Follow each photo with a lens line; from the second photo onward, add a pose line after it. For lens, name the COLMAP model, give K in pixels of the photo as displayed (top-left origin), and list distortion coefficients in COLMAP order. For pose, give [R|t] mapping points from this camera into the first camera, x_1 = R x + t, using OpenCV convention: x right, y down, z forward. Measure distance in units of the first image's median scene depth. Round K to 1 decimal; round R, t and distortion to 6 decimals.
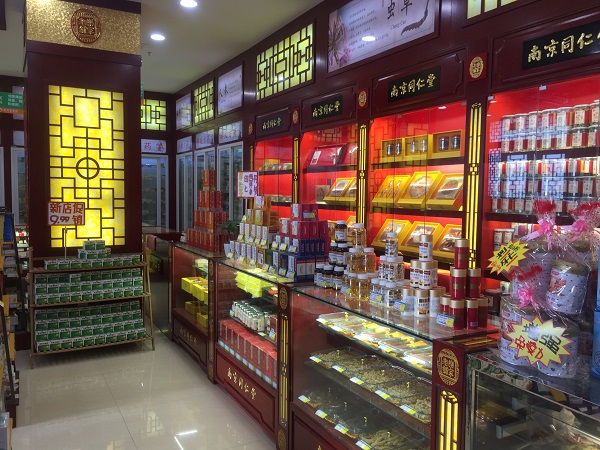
lens RADIAL K [[514.6, 0, 298.6], [0, 514.6, 228.5], [0, 0, 1]] dist [0.079019, -0.096008]
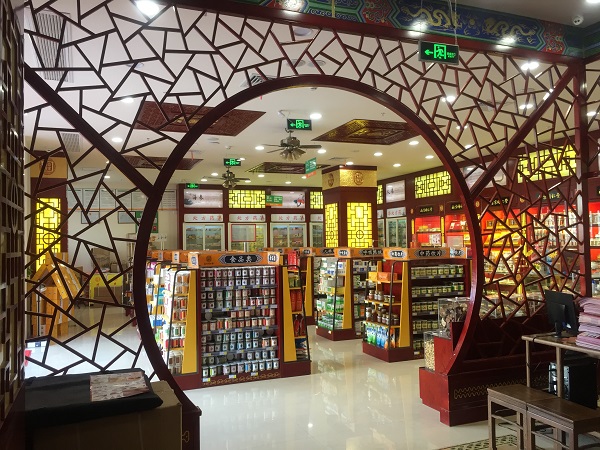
lens RADIAL K [[514.6, 0, 302.0], [0, 514.6, 225.3], [0, 0, 1]] dist [0.079019, -0.096008]
pose [[0.993971, -0.035512, -0.103729, -0.416047], [0.024592, 0.994198, -0.104719, 0.087286], [0.106846, 0.101537, 0.989077, -1.413317]]
